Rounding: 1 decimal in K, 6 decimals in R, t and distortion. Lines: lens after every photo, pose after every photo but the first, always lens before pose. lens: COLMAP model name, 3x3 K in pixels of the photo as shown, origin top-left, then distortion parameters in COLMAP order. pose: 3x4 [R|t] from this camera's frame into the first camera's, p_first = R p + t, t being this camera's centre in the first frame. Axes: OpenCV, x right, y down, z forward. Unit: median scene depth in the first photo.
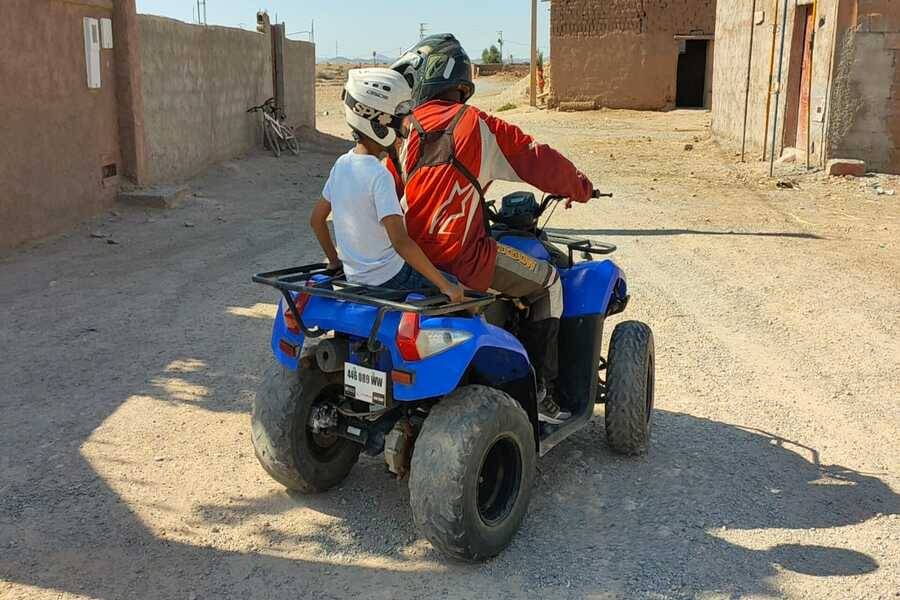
lens RADIAL K [[915.9, 0, 450.0], [0, 915.9, 300.0], [0, 0, 1]] dist [0.052214, -0.001613]
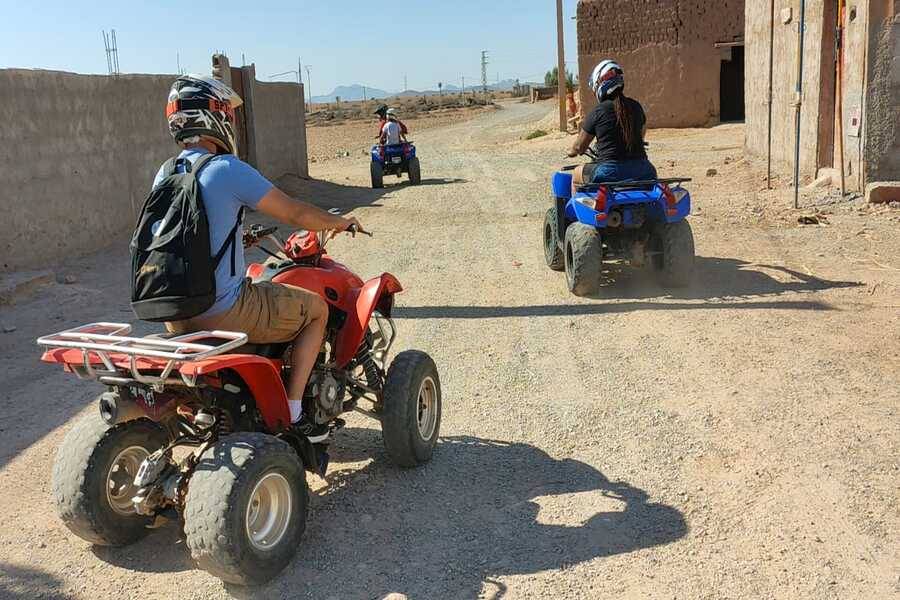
lens RADIAL K [[915.9, 0, 450.0], [0, 915.9, 300.0], [0, 0, 1]] dist [0.052214, -0.001613]
pose [[0.994493, -0.053132, -0.090335, 0.090092], [0.050583, 0.998261, -0.030282, -0.034626], [0.091787, 0.025546, 0.995451, 0.132253]]
